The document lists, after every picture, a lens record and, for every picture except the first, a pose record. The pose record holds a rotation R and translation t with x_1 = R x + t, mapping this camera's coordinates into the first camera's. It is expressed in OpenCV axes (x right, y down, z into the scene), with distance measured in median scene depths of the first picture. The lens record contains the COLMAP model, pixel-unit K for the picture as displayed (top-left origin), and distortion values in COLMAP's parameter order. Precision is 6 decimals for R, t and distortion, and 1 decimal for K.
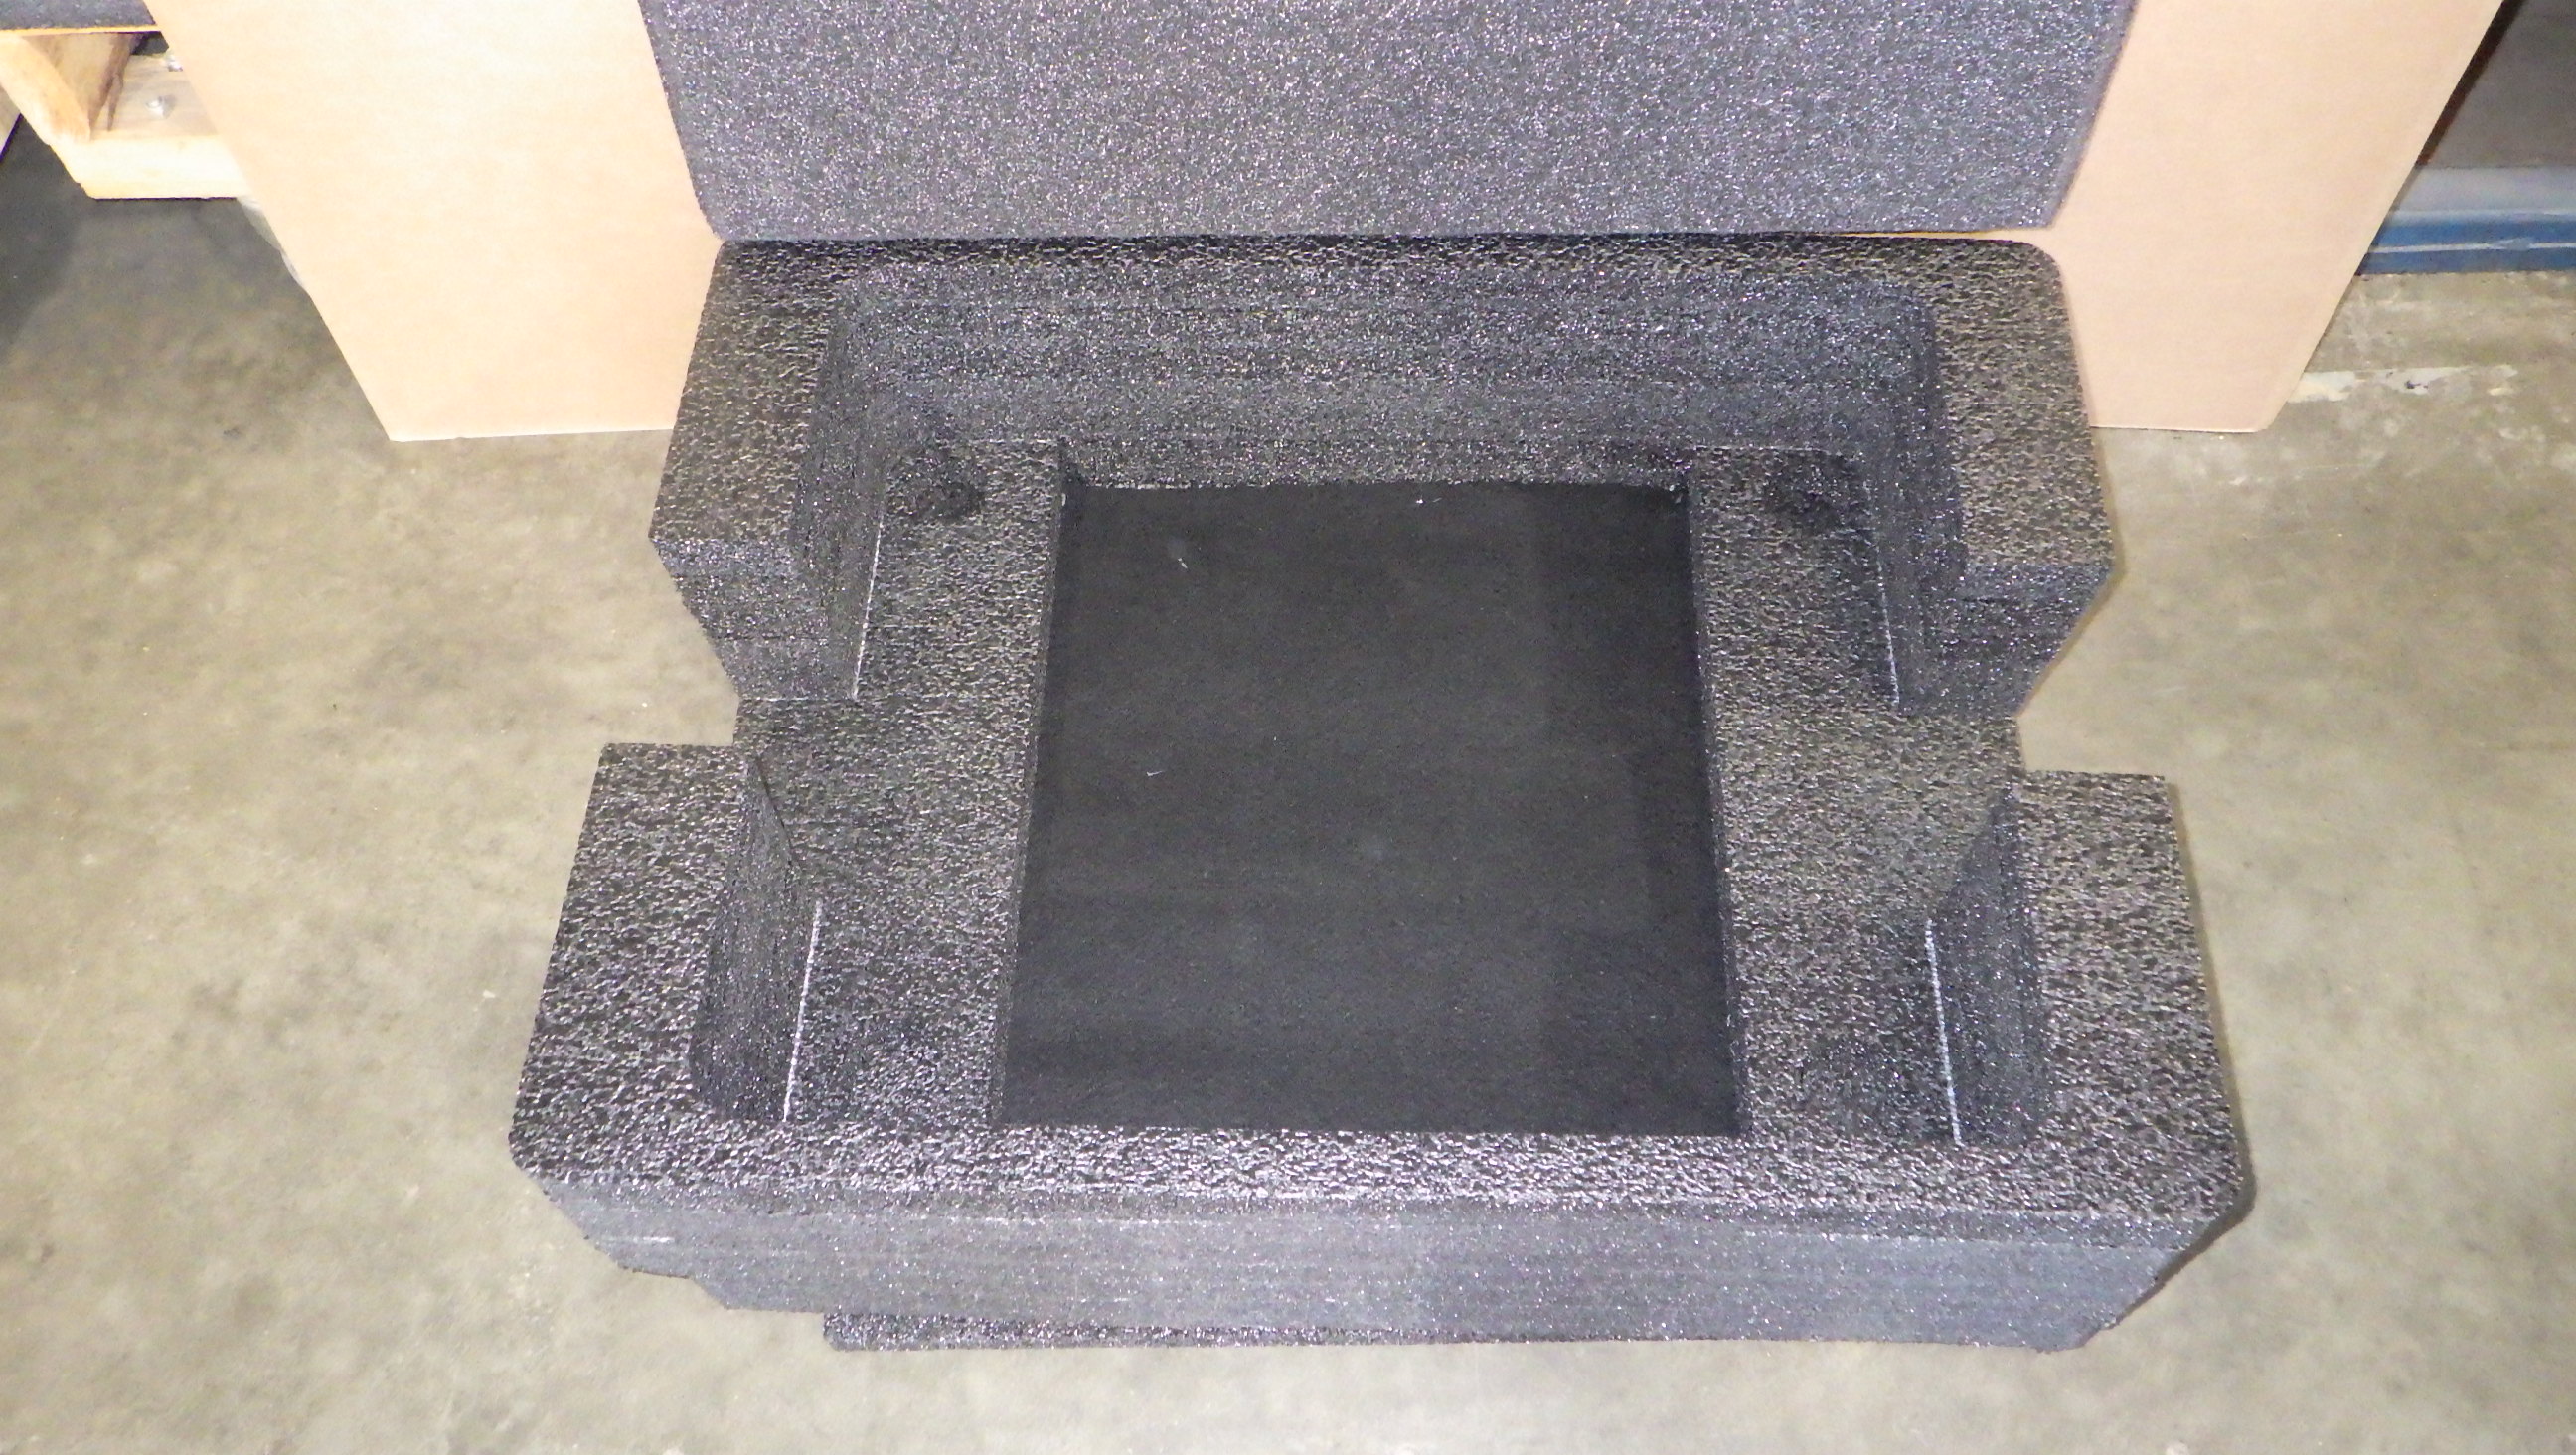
lens RADIAL K [[2138.9, 0, 1287.1], [0, 2138.9, 692.8], [0, 0, 1]] dist [-0.001217, -0.001027]
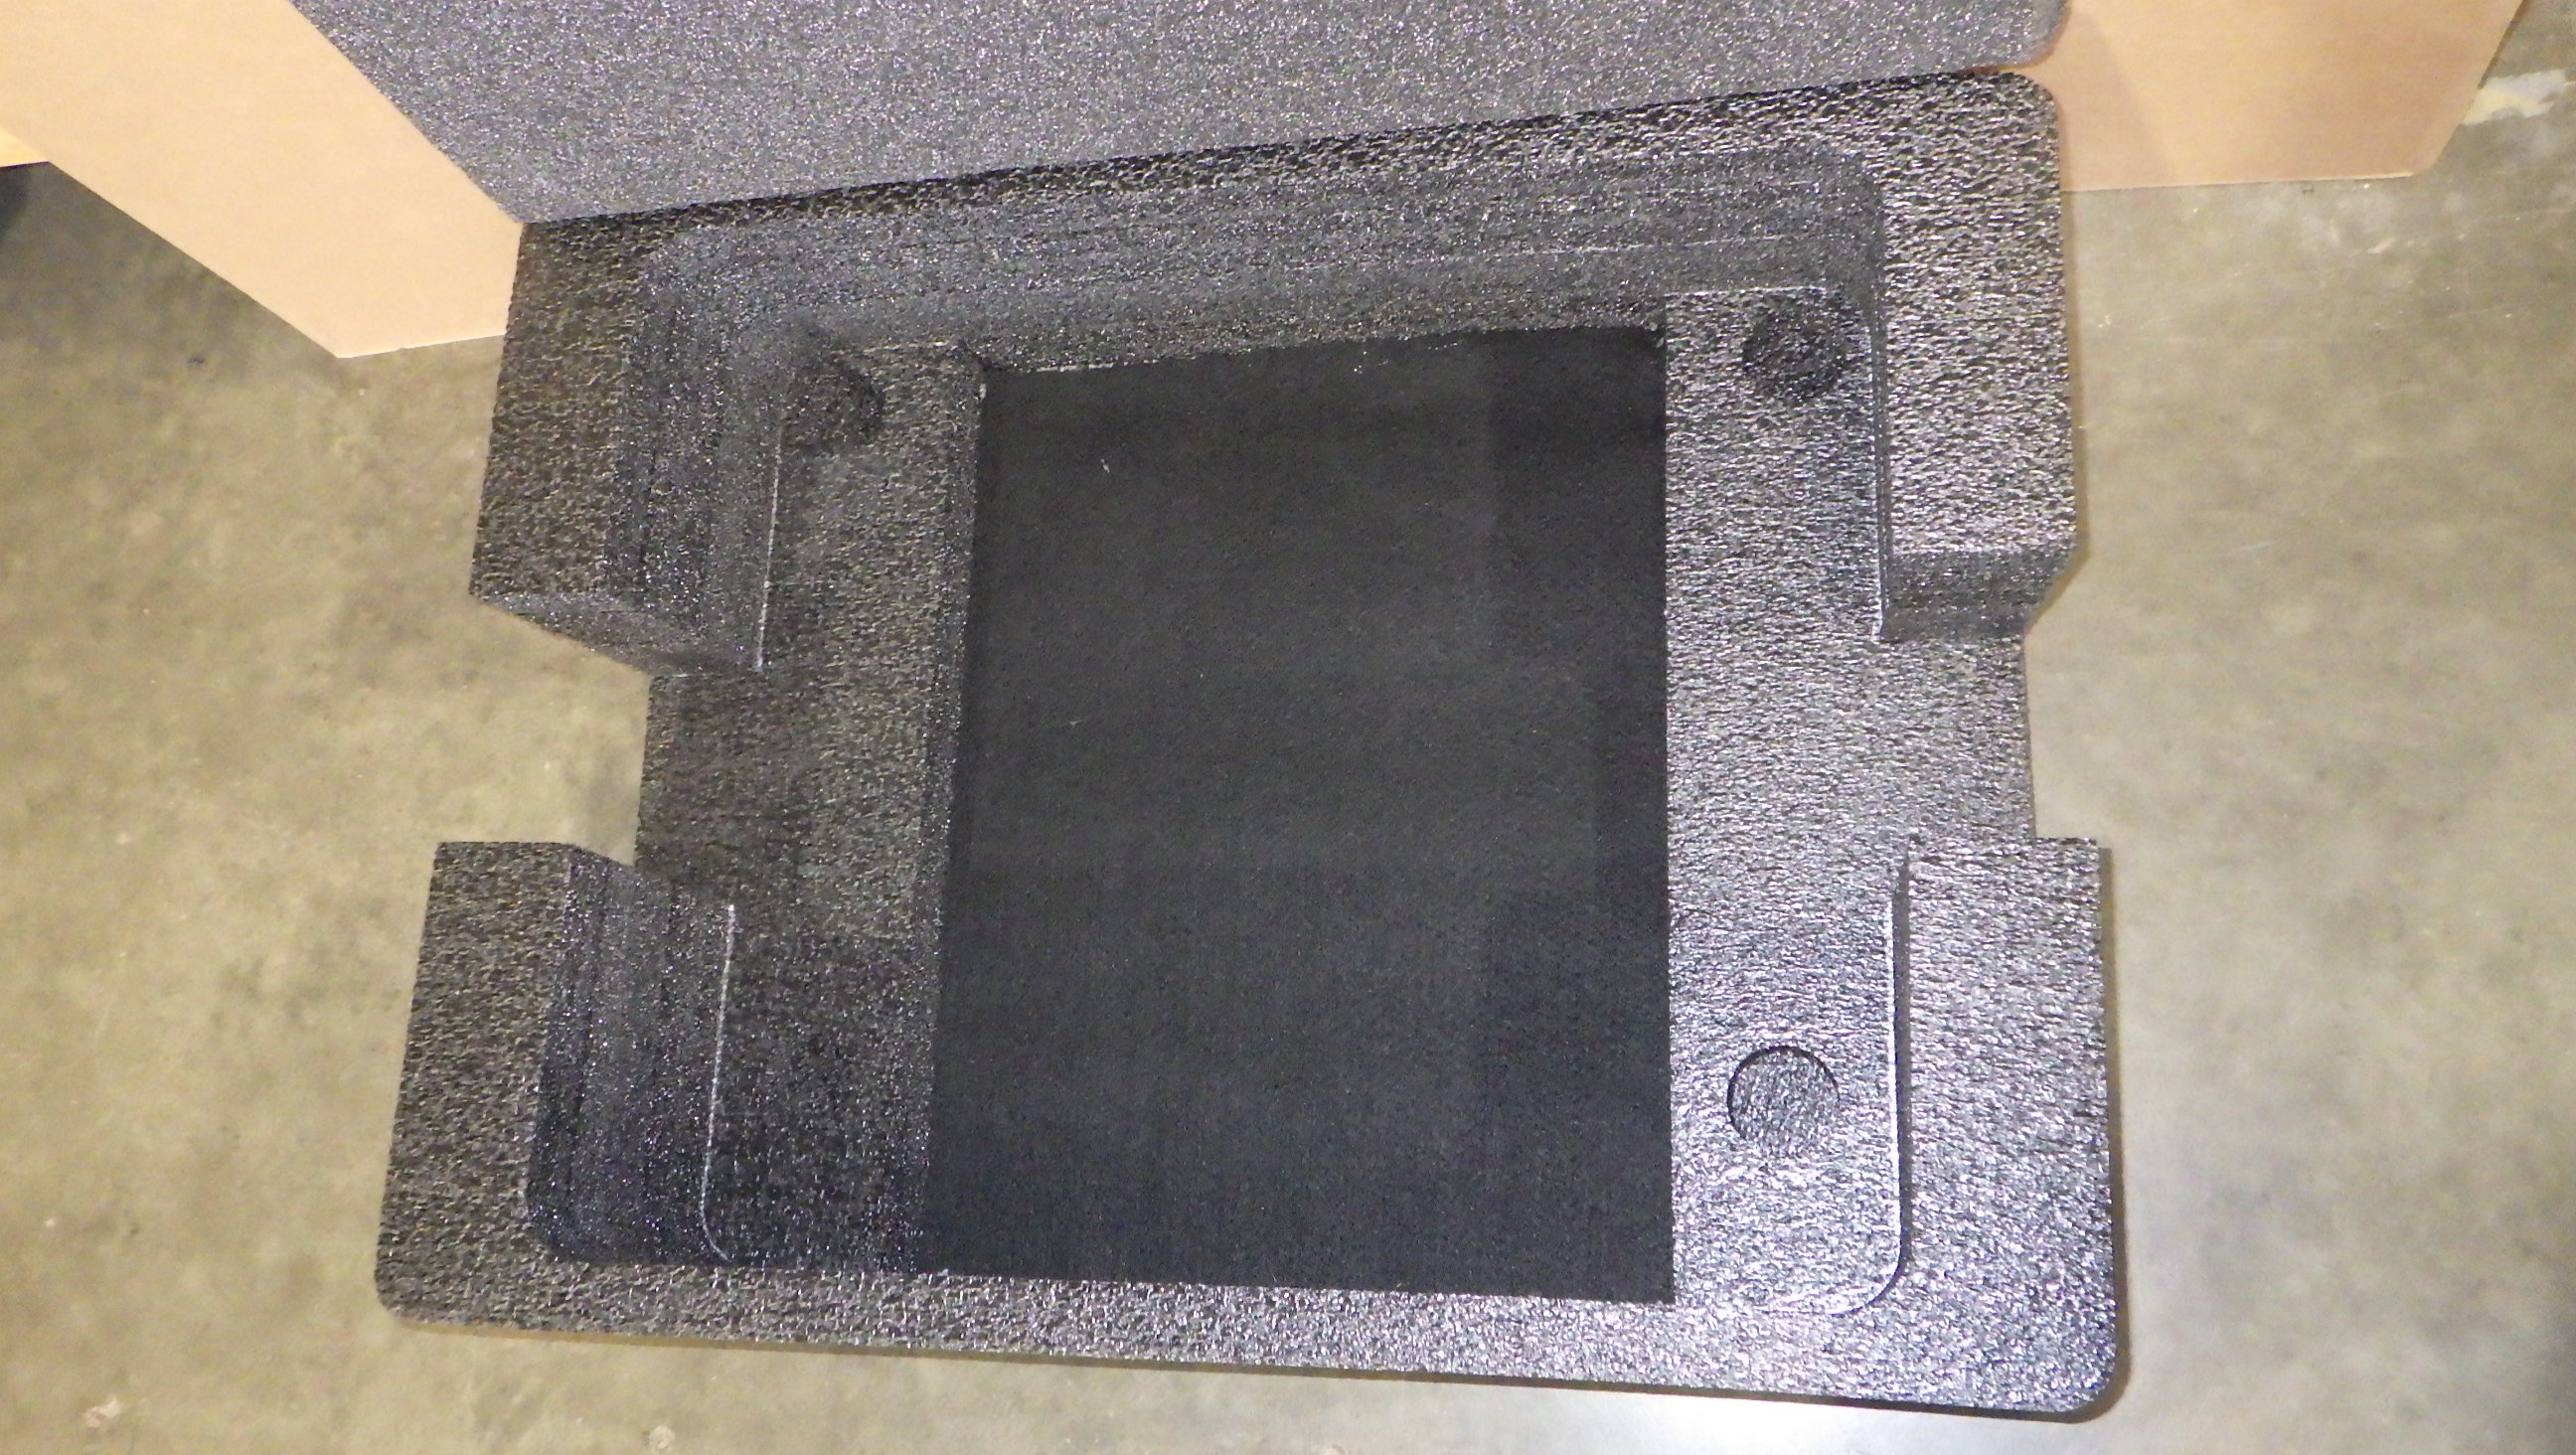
lens RADIAL K [[2138.9, 0, 1285.9], [0, 2138.9, 686.7], [0, 0, 1]] dist [-0.001217, -0.001027]
pose [[0.977858, -0.047558, -0.203792, 0.229178], [0.104855, 0.954119, 0.280467, -0.240834], [0.181103, -0.295626, 0.937980, 0.145749]]
